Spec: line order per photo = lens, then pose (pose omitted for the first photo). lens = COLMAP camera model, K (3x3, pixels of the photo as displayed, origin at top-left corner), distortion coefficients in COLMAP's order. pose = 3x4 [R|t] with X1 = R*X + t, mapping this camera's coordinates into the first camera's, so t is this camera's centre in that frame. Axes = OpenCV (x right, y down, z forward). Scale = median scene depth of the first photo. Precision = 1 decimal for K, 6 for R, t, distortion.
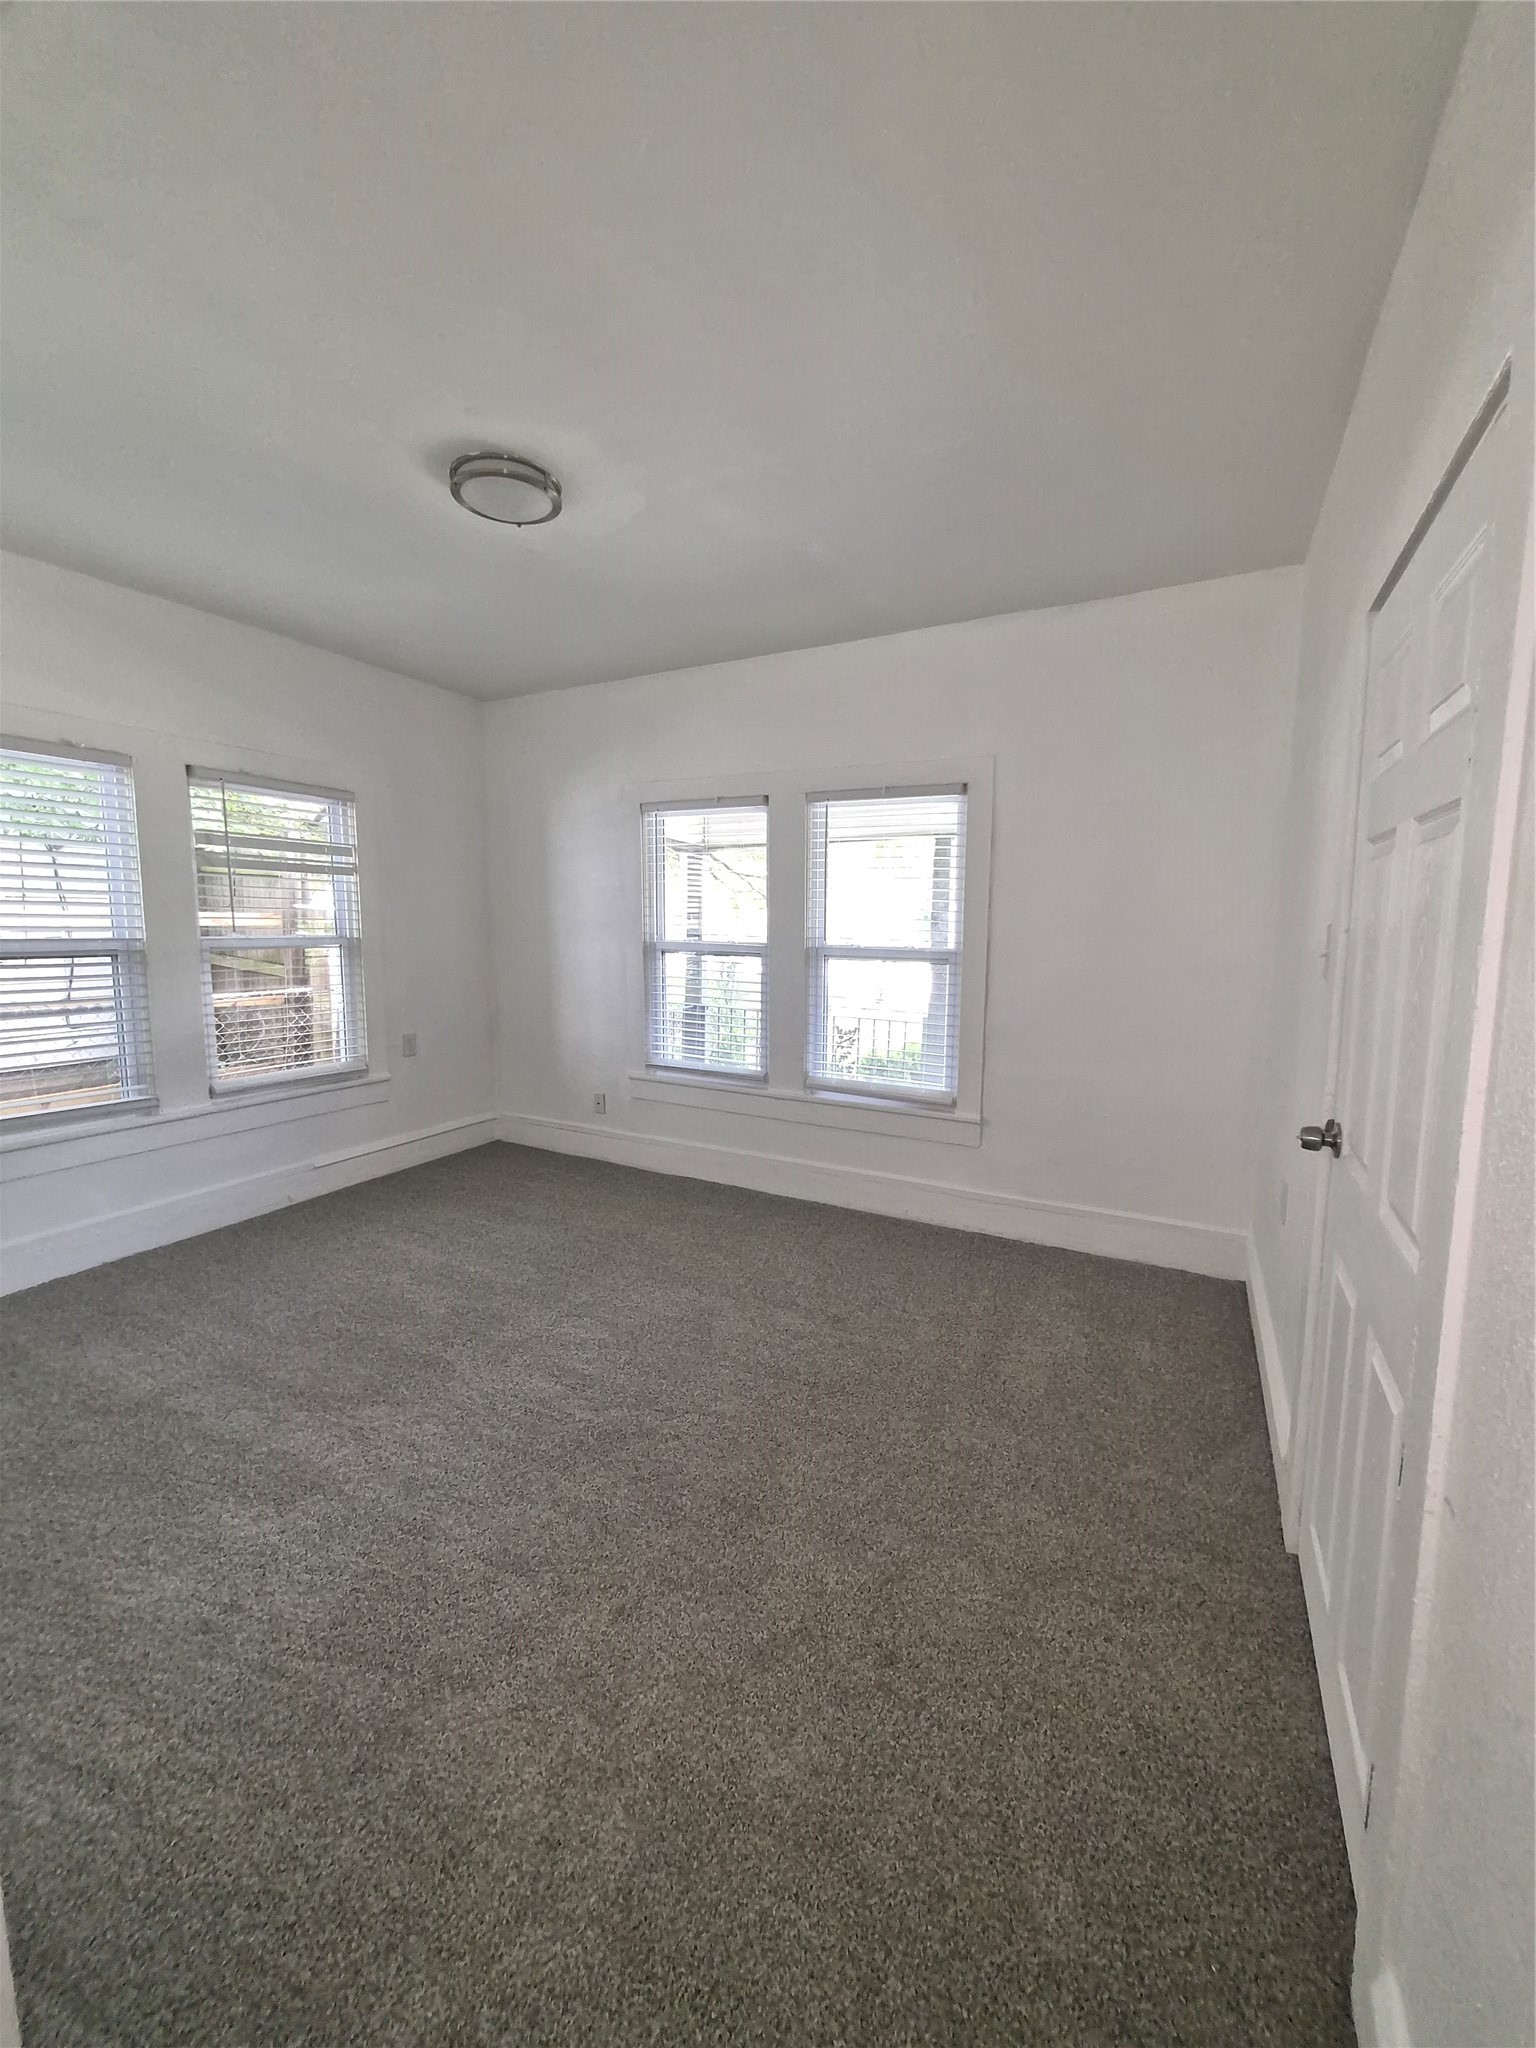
lens RADIAL K [[803.0, 0, 766.8], [0, 803.0, 1025.8], [0, 0, 1]] dist [-0.001085, -0.000595]
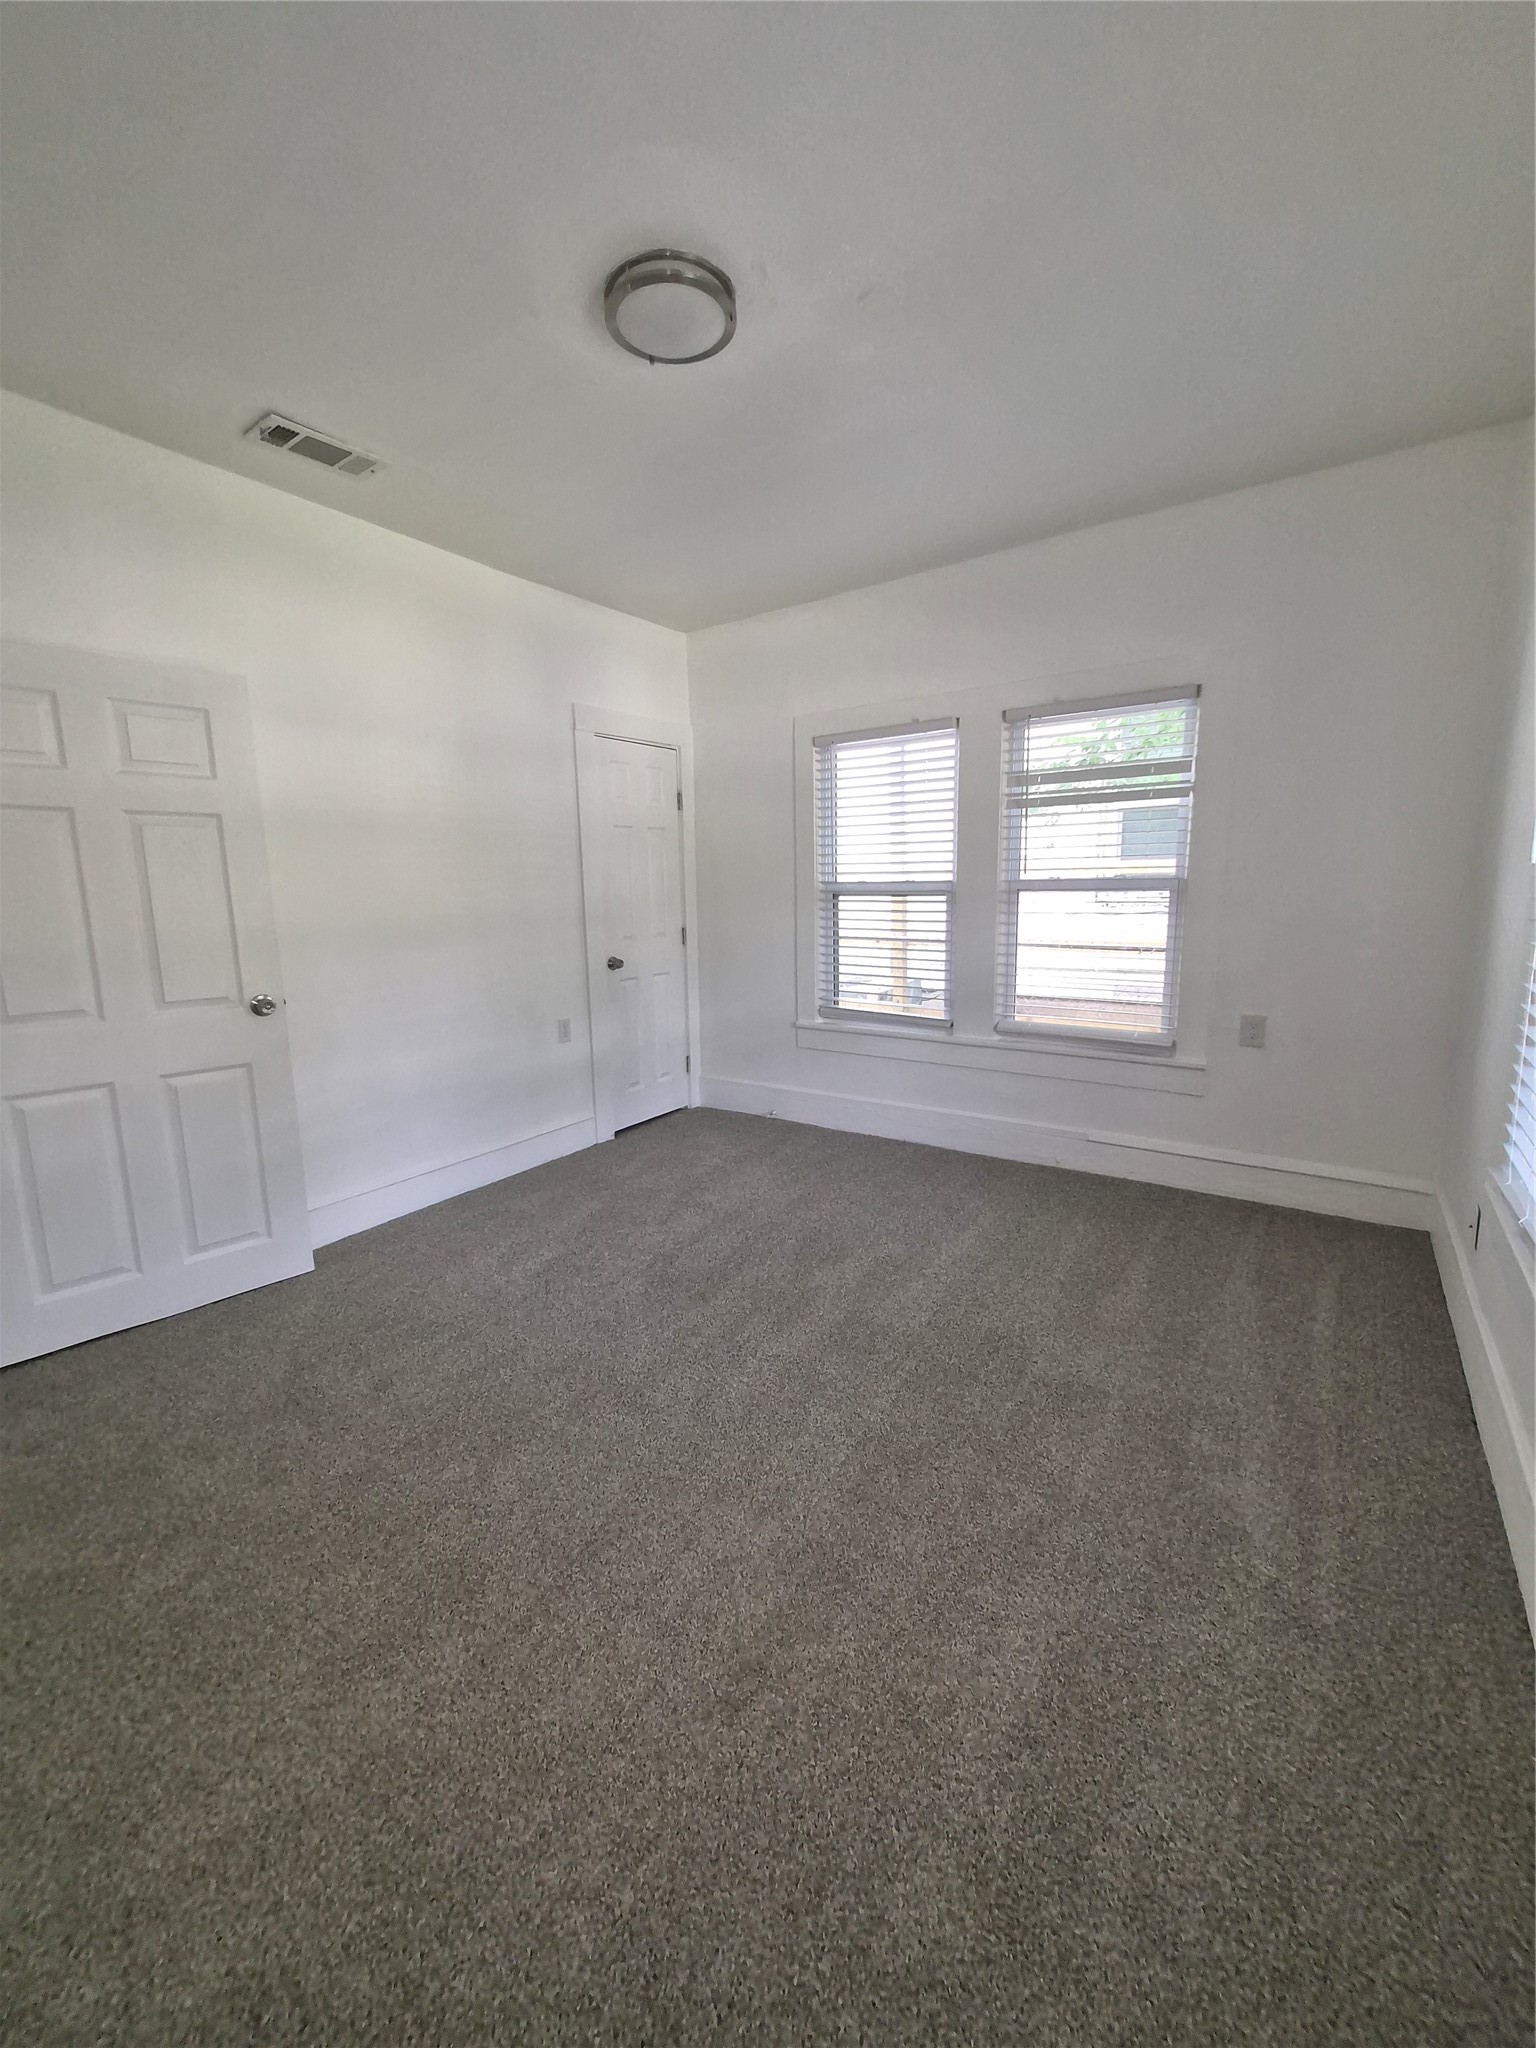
lens RADIAL K [[803.0, 0, 769.0], [0, 803.0, 1016.4], [0, 0, 1]] dist [-0.001085, -0.000595]
pose [[-0.124688, 0.157625, -0.979596, 0.383561], [-0.105966, 0.979538, 0.171103, -0.082901], [0.986521, 0.125139, -0.105433, 0.844573]]
